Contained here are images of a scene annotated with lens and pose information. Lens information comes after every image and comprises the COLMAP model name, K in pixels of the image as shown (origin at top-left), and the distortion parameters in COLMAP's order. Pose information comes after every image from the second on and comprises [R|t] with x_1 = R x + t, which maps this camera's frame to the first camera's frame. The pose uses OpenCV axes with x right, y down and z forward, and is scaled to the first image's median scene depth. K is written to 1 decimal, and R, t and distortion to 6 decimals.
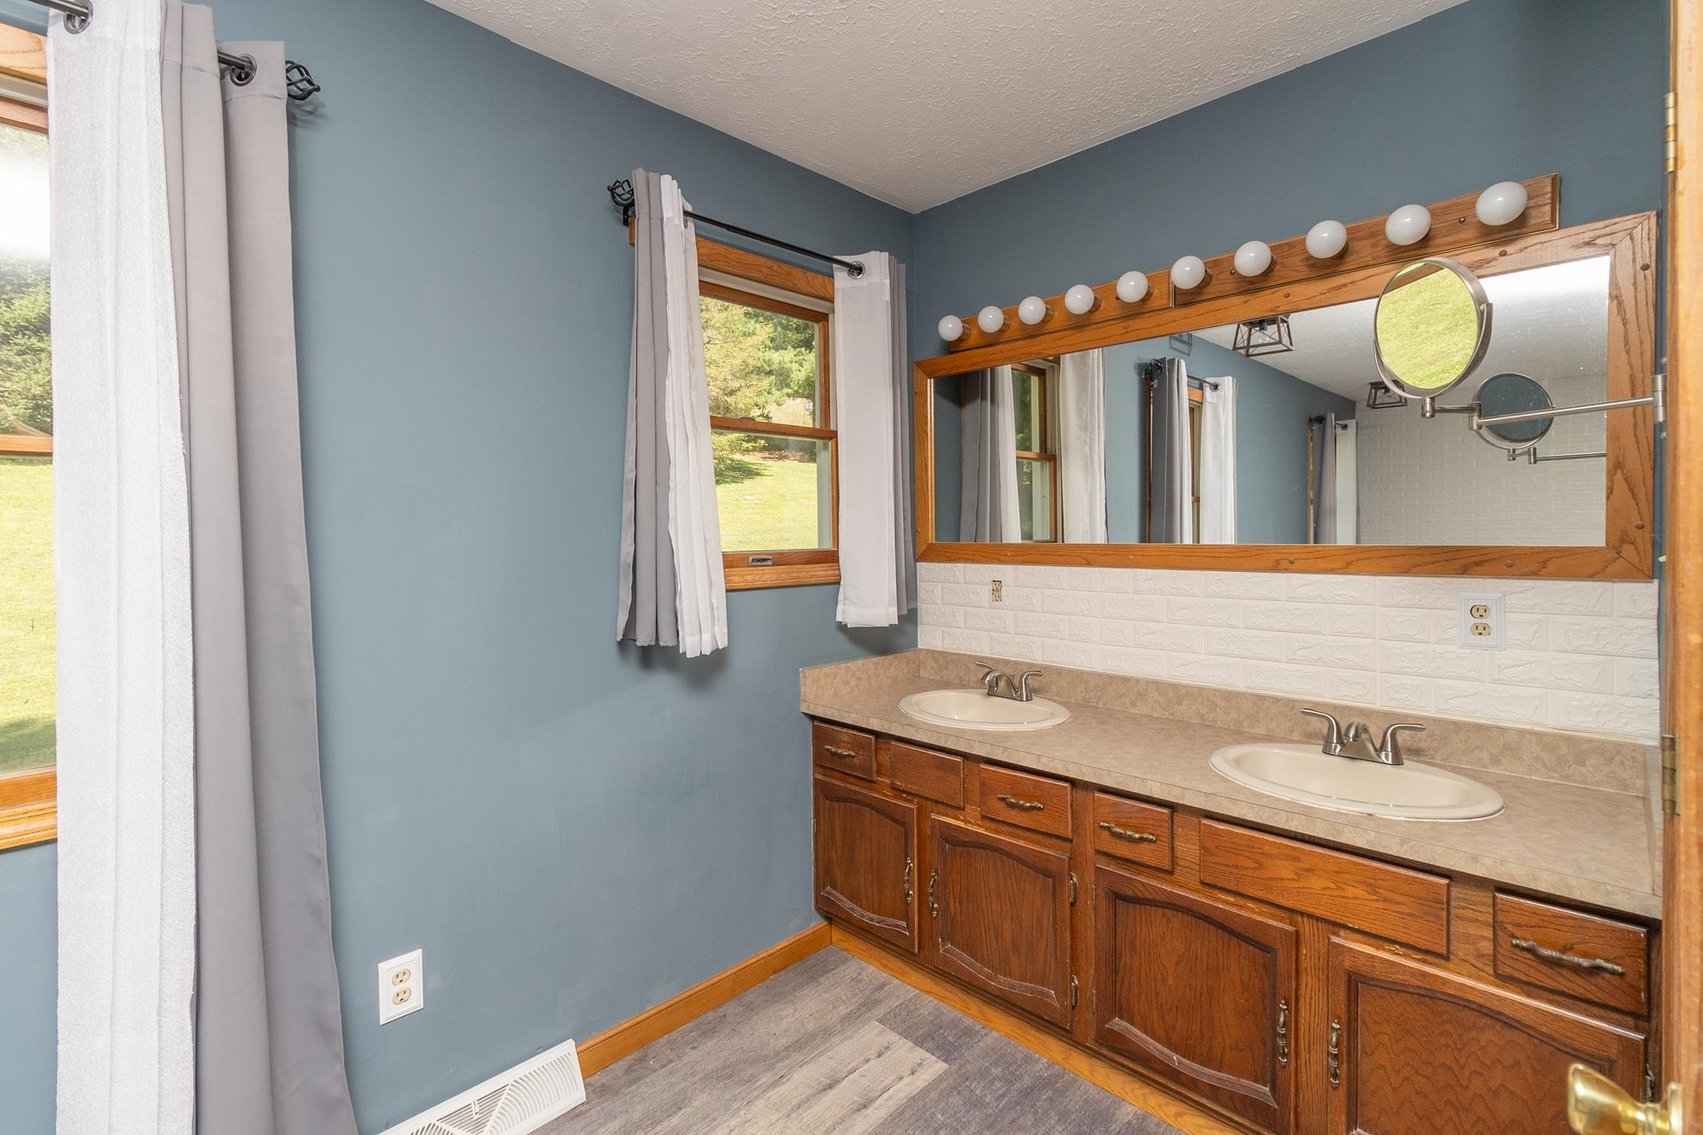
lens RADIAL K [[776.9, 0, 853.5], [0, 776.9, 561.9], [0, 0, 1]] dist [0.002444, -0.000394]
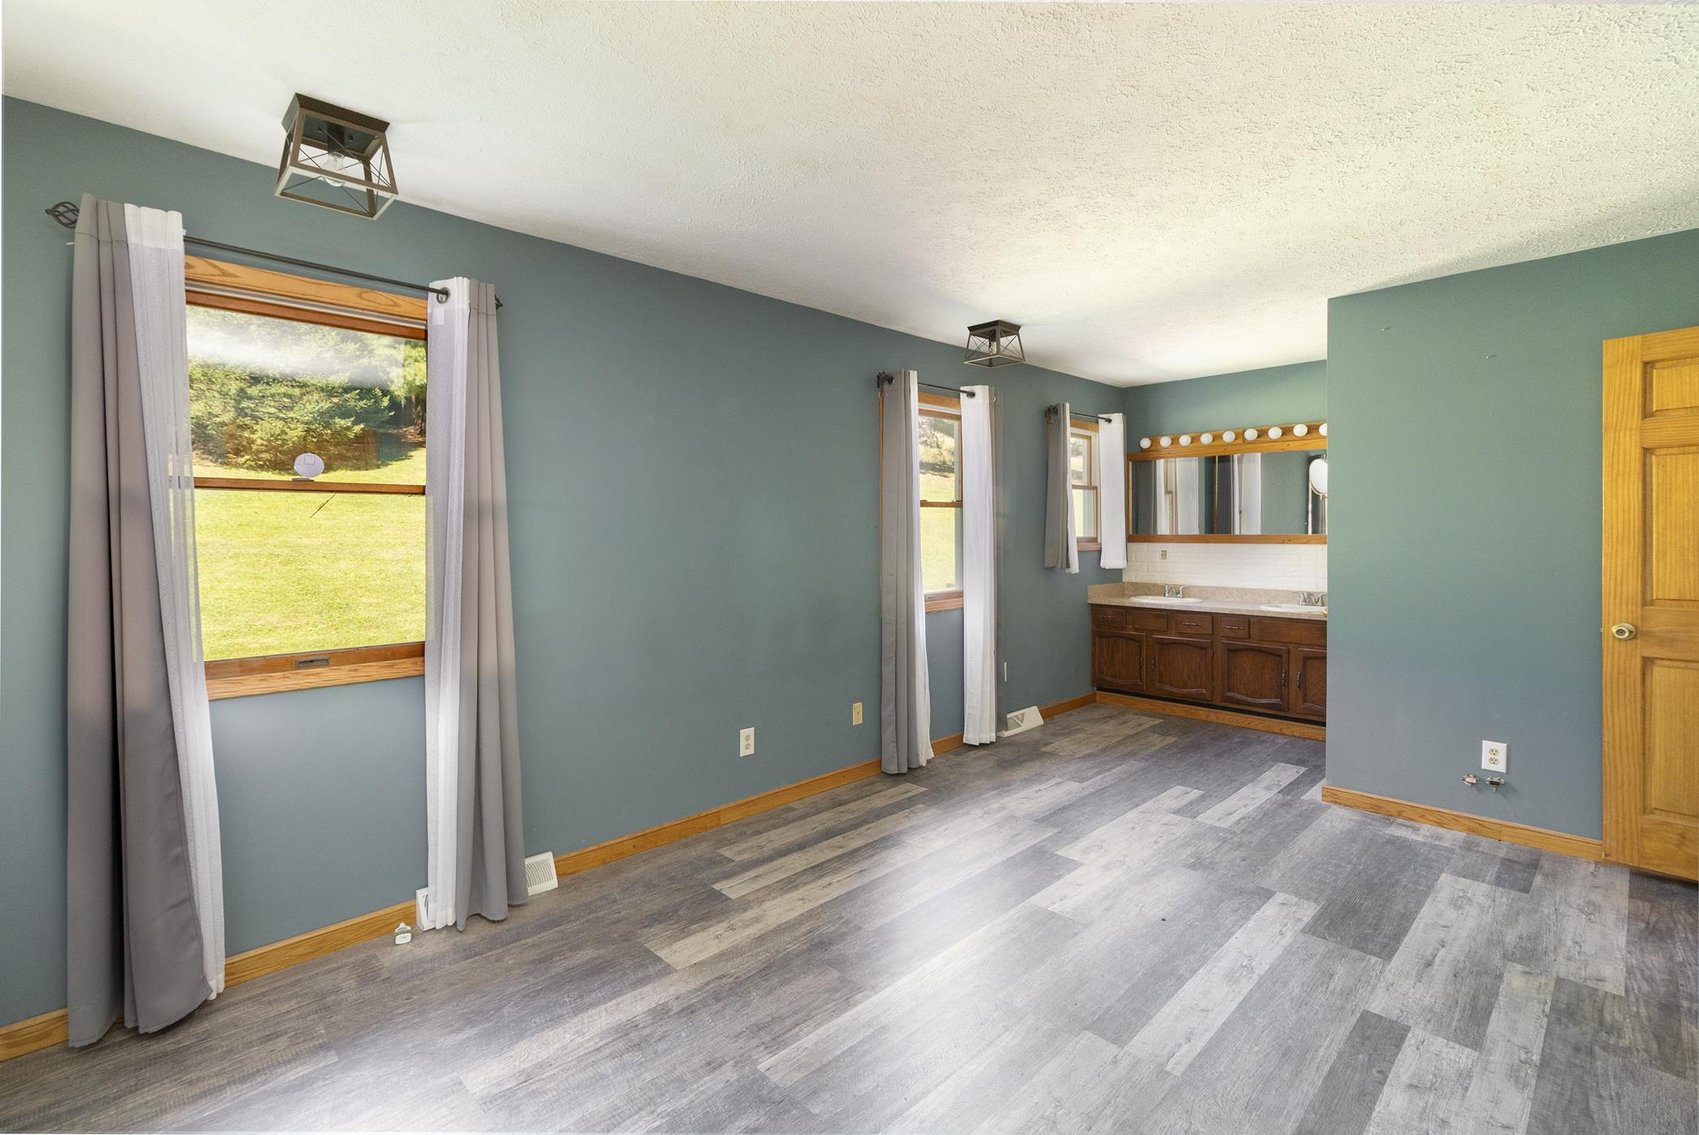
lens RADIAL K [[775.0, 0, 848.6], [0, 775.0, 555.9], [0, 0, 1]] dist [0.002444, -0.000394]
pose [[0.999966, 0.005109, -0.006549, -0.835169], [-0.005077, 0.999975, 0.004951, 0.036753], [0.006574, -0.004917, 0.999966, -1.504699]]
